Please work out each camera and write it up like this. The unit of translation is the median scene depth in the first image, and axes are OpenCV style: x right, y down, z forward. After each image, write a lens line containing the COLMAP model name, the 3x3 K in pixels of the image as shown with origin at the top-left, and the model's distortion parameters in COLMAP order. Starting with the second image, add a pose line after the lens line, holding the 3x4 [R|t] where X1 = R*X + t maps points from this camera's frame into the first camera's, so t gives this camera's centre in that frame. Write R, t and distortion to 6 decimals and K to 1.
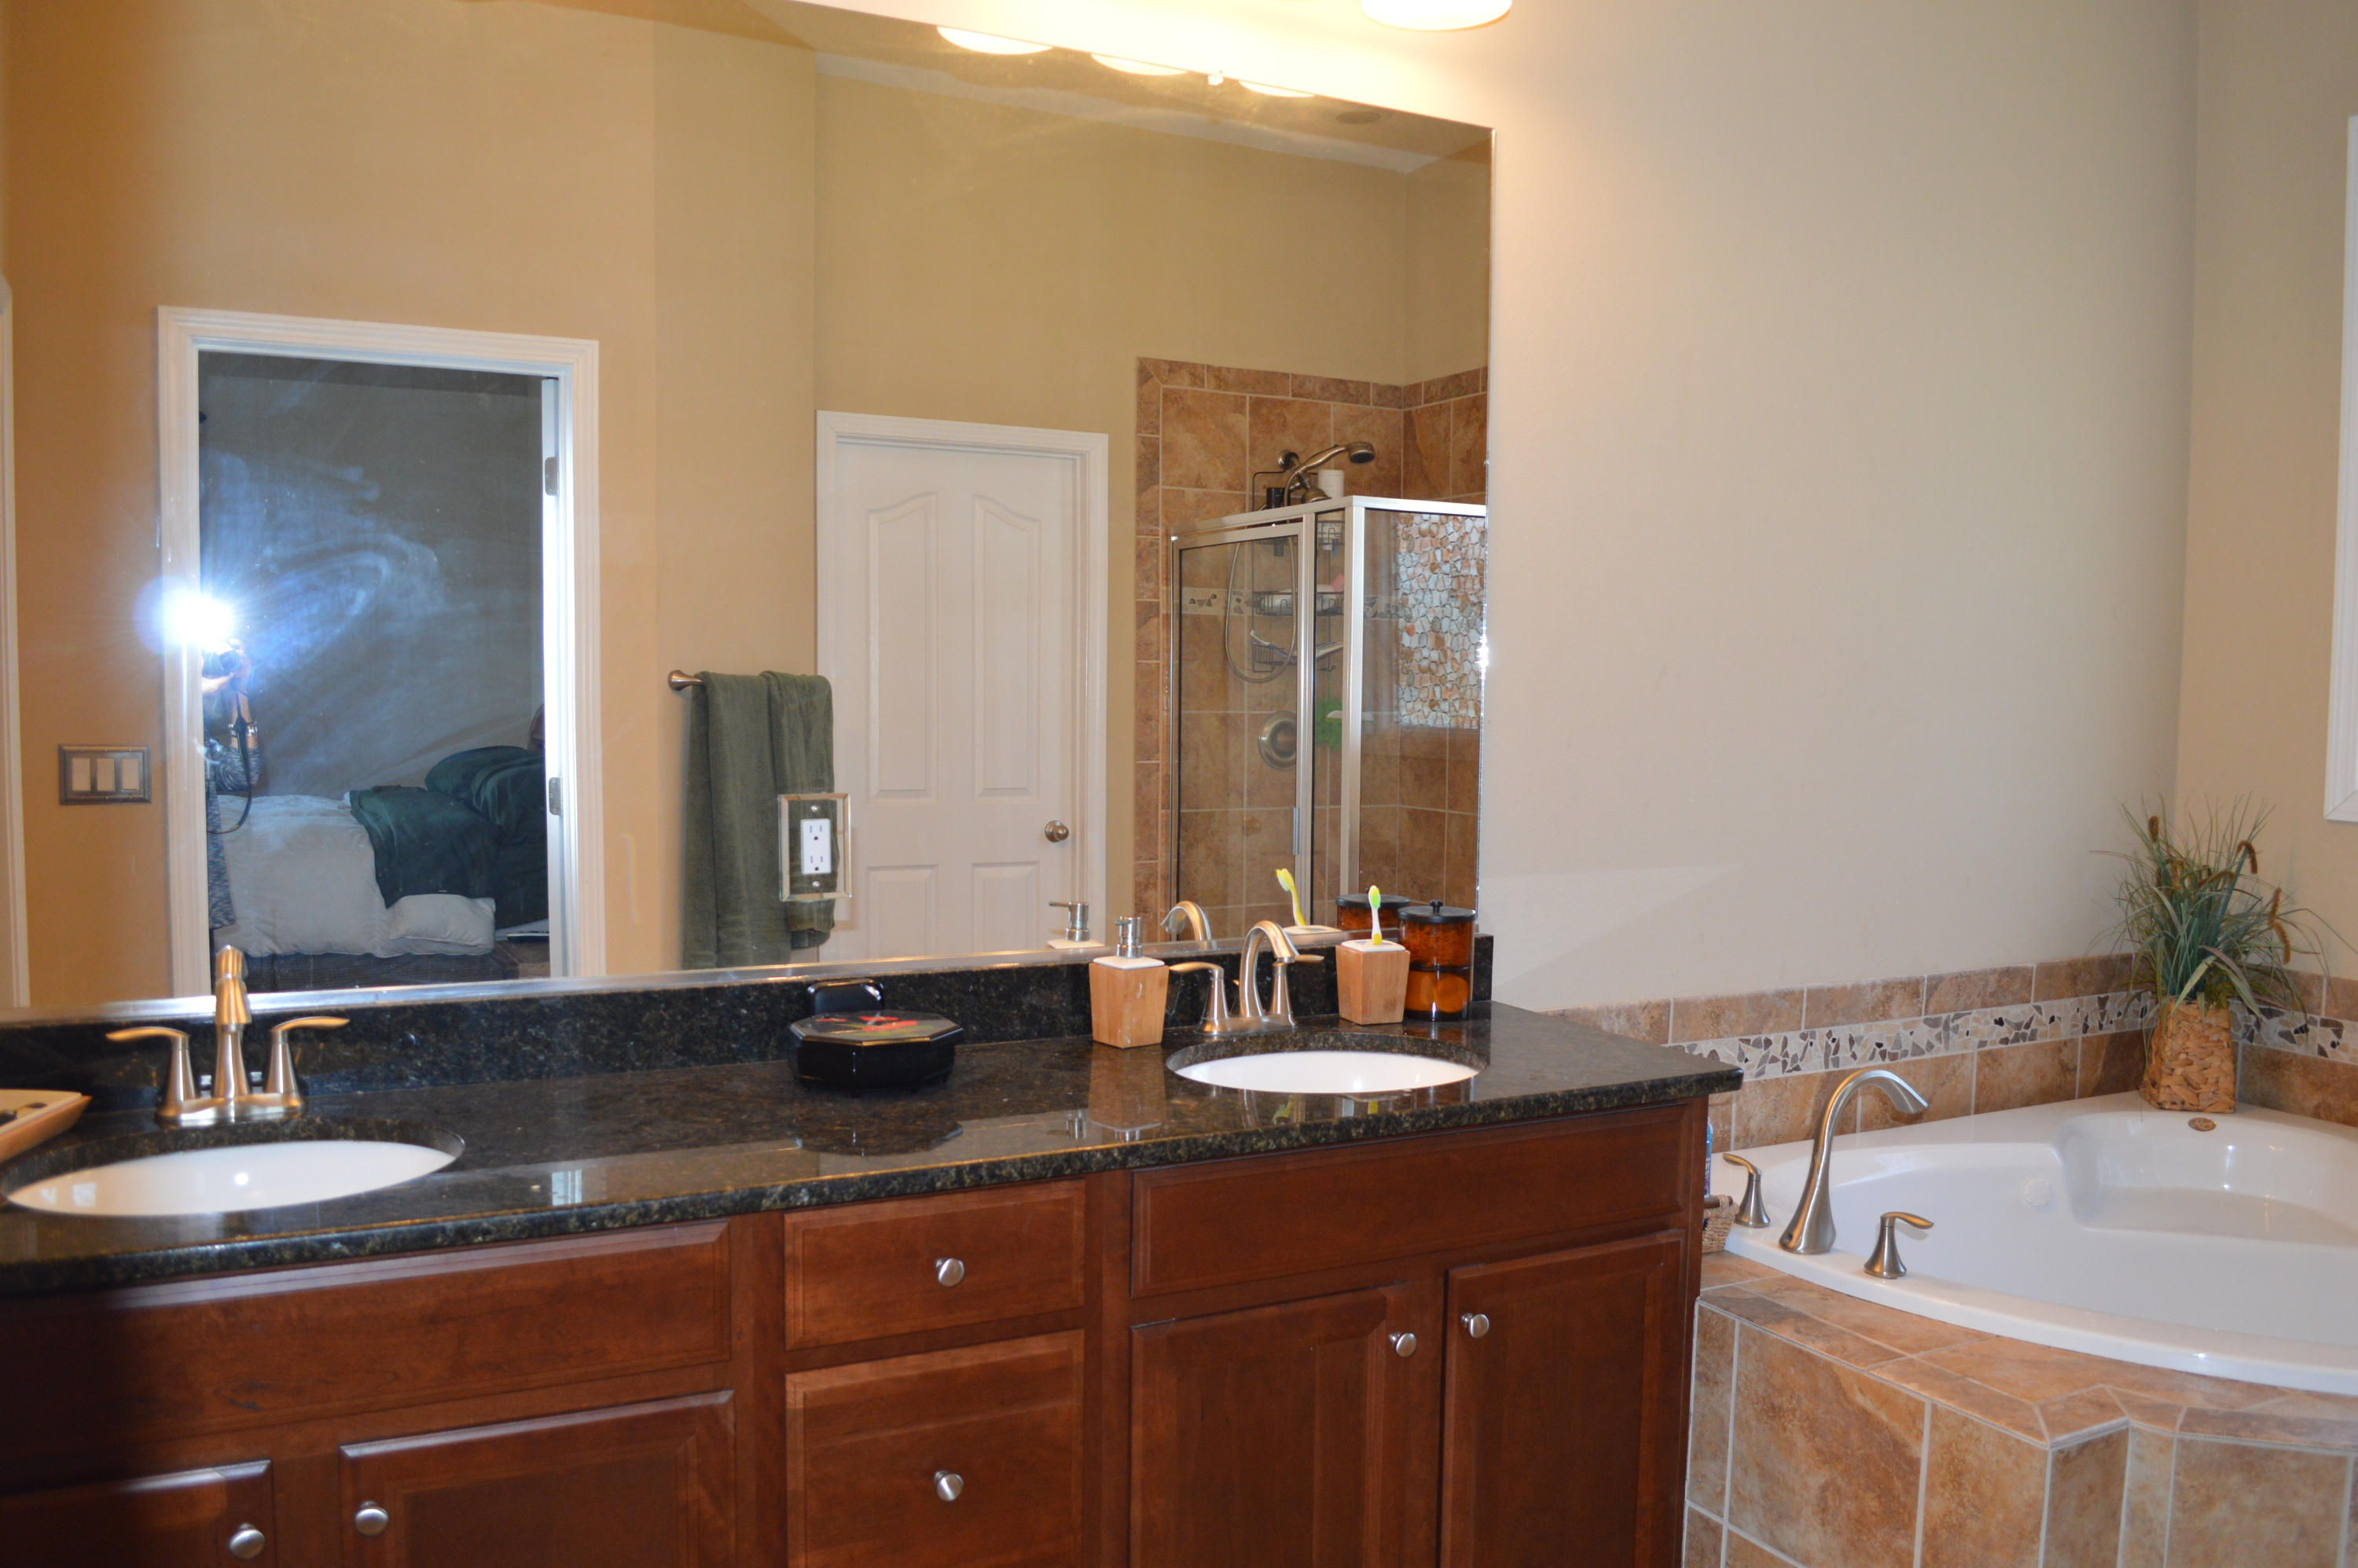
lens RADIAL K [[1882.9, 0, 1195.9], [0, 1882.9, 796.7], [0, 0, 1]] dist [-0.089670, 0.016920]
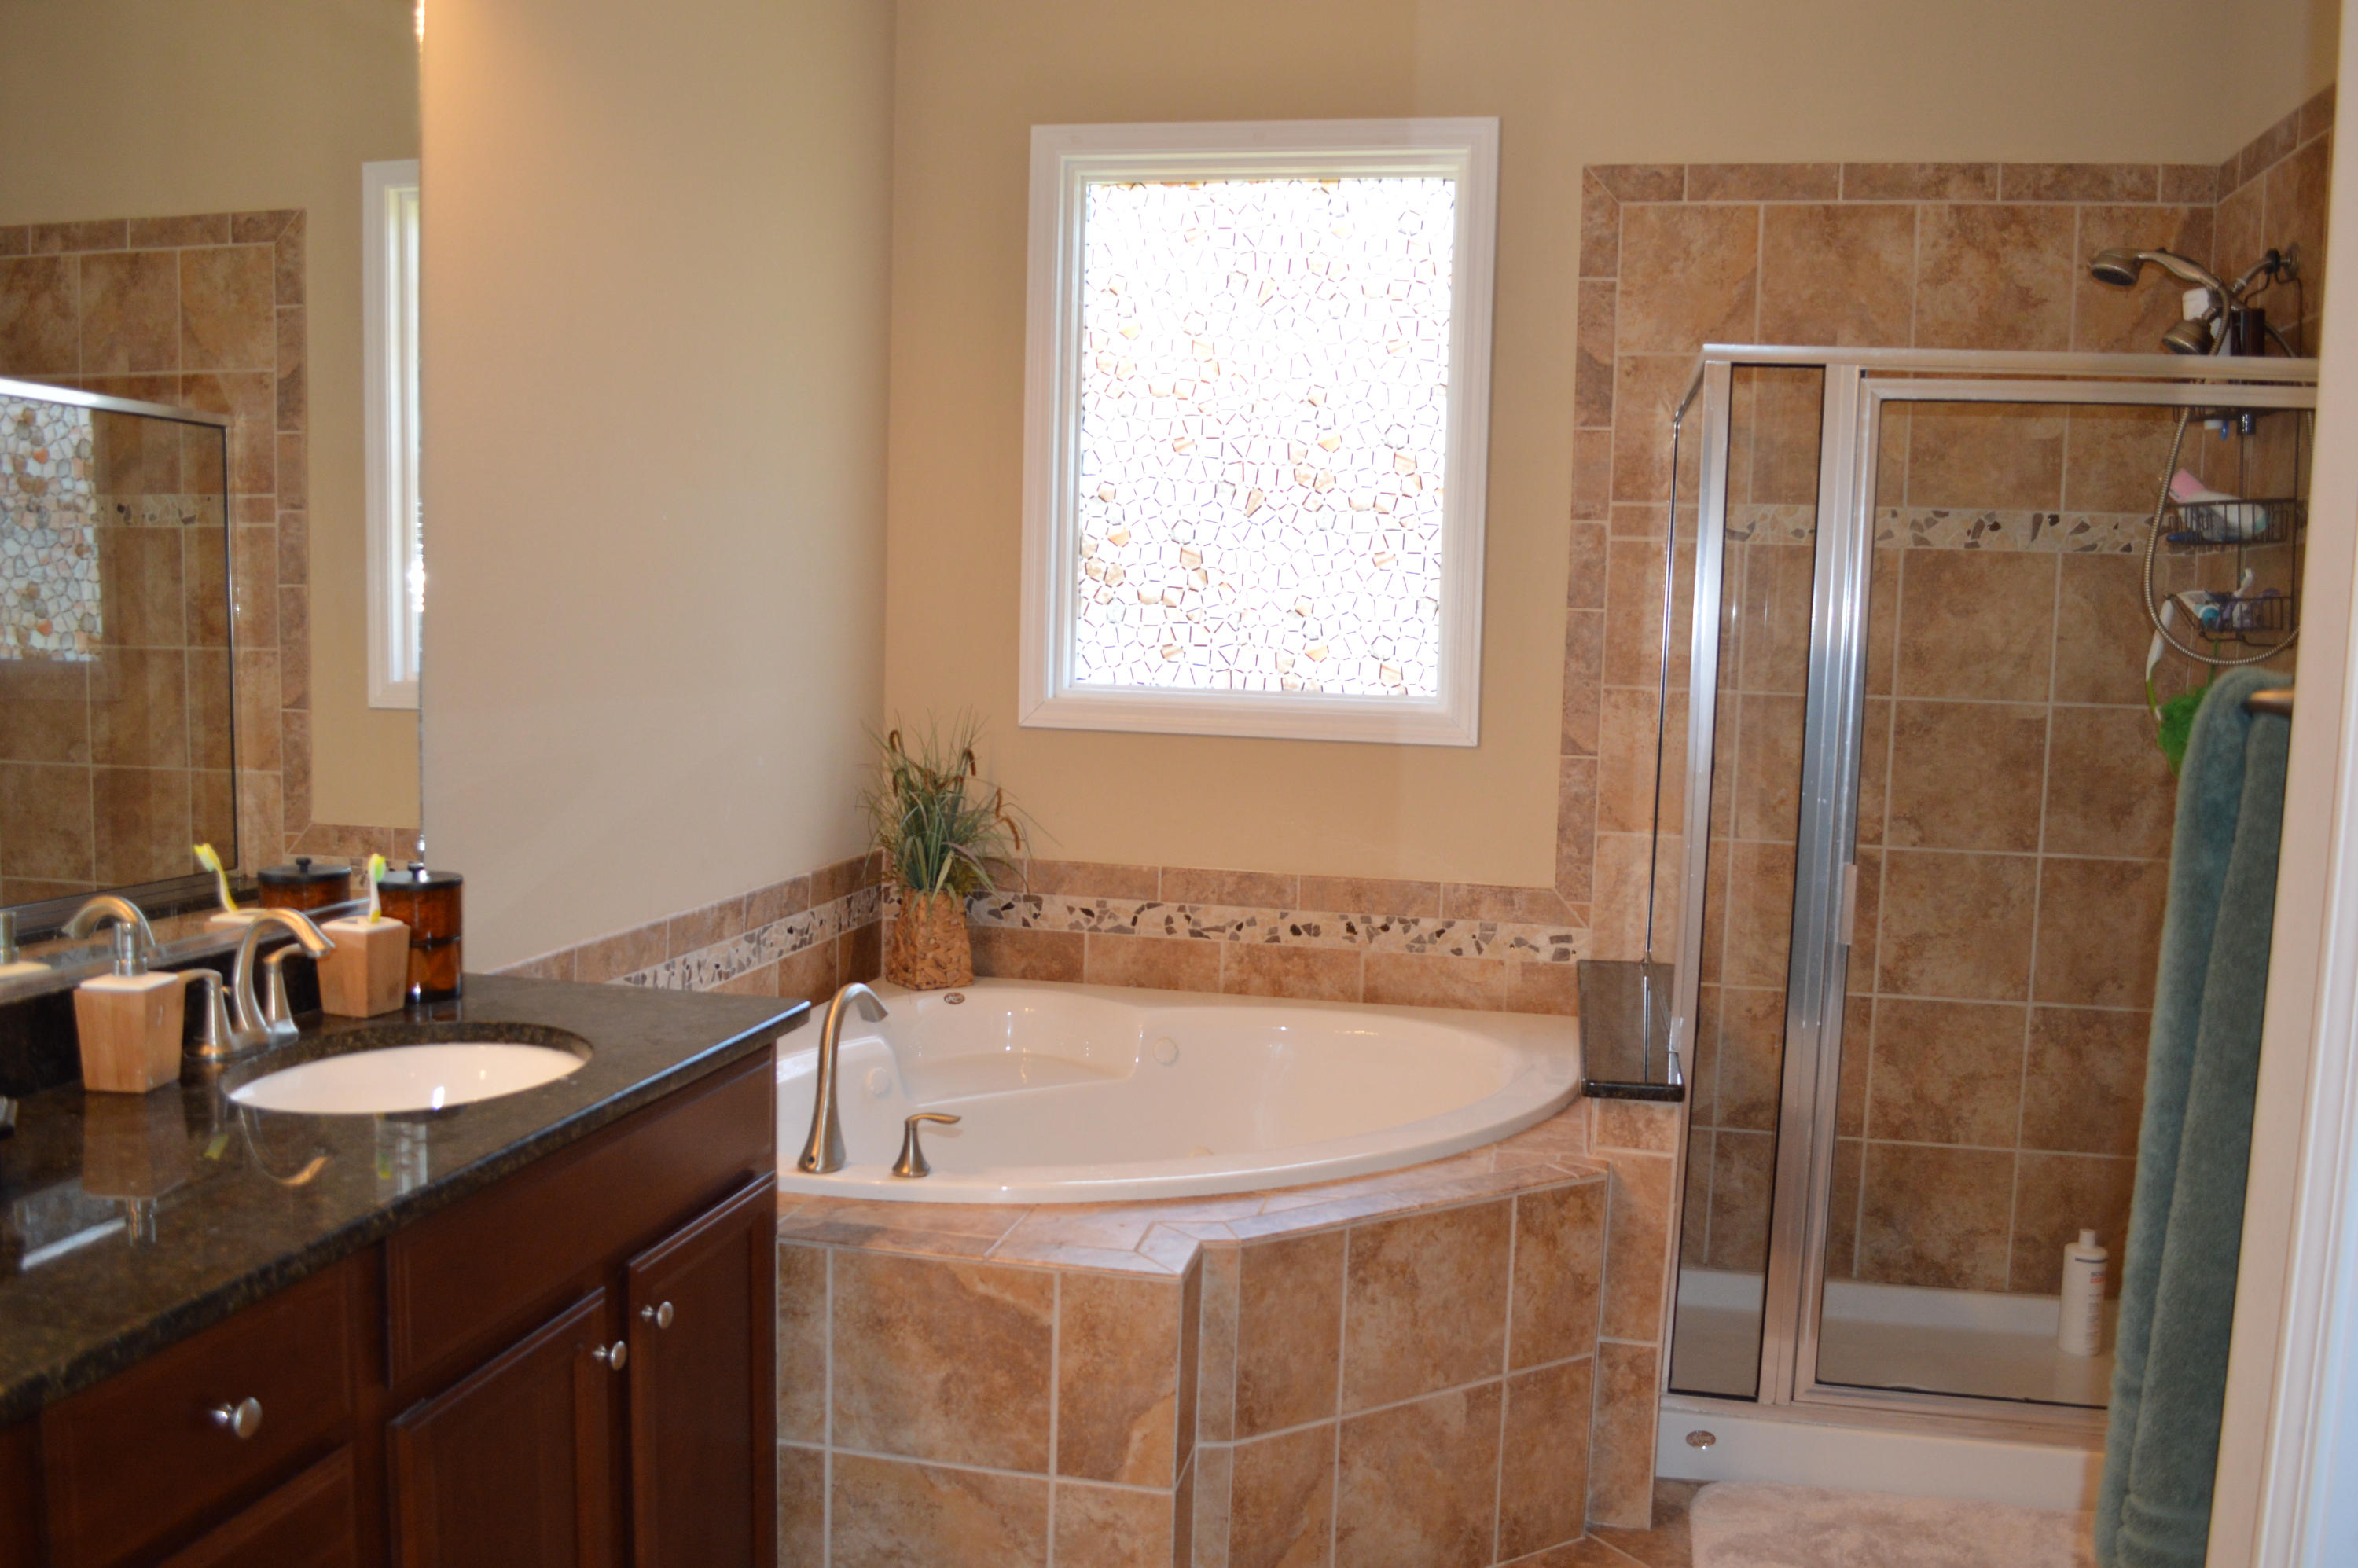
lens RADIAL K [[1882.9, 0, 1195.9], [0, 1882.9, 796.7], [0, 0, 1]] dist [-0.089670, 0.016920]
pose [[0.635901, -0.070681, 0.768527, -0.333432], [0.035492, 0.997422, 0.062365, -0.018815], [-0.770954, -0.012382, 0.636771, 0.193318]]
